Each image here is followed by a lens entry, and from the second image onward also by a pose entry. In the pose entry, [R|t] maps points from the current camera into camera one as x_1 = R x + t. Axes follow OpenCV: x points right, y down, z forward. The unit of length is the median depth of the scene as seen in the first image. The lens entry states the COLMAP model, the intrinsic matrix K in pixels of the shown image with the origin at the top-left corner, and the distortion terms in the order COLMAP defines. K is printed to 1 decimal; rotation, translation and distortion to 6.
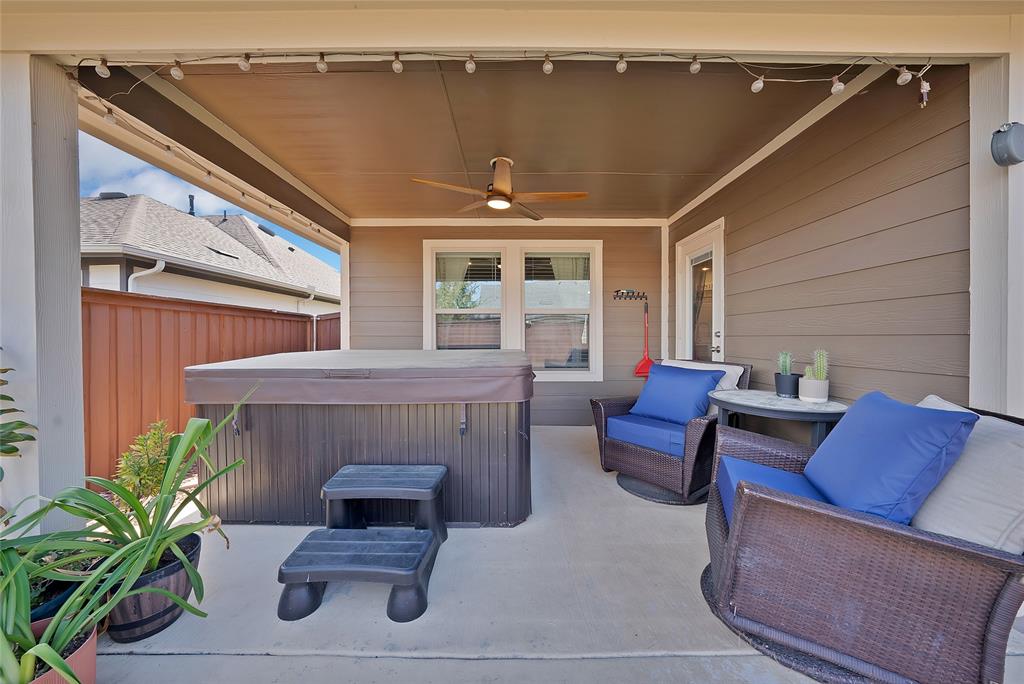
lens RADIAL K [[373.5, 0, 510.2], [0, 373.5, 338.3], [0, 0, 1]] dist [-0.014494, 0.000329]
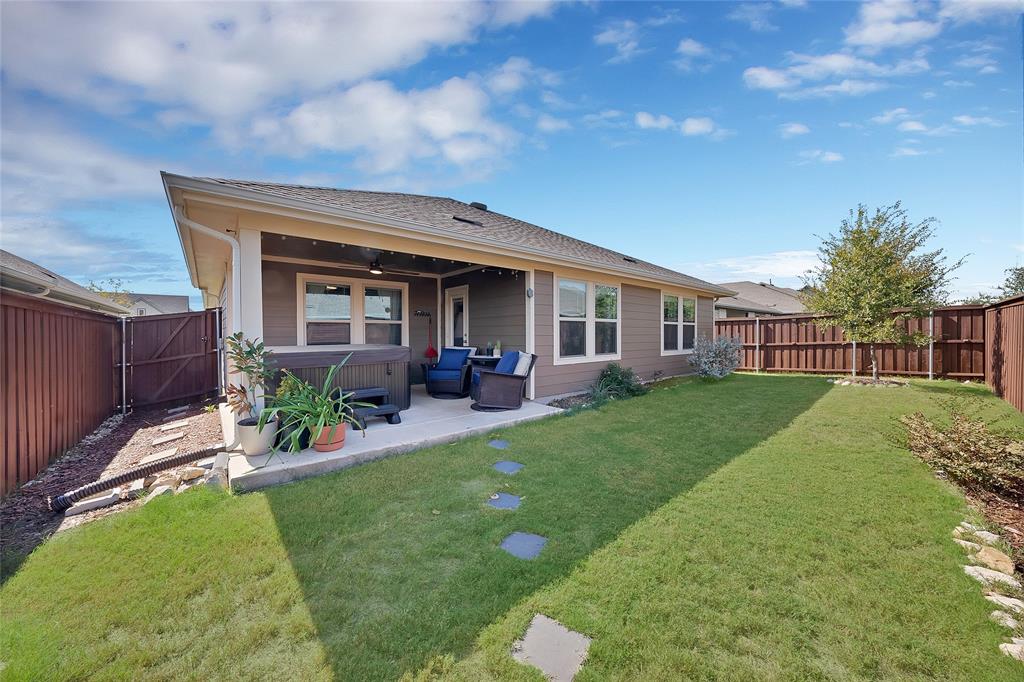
lens RADIAL K [[373.5, 0, 510.2], [0, 373.5, 337.3], [0, 0, 1]] dist [-0.014494, 0.000329]
pose [[0.774223, -0.012113, 0.632797, -0.866391], [0.008310, 0.999925, 0.008973, -0.016652], [-0.632858, -0.001688, 0.774266, -1.204642]]
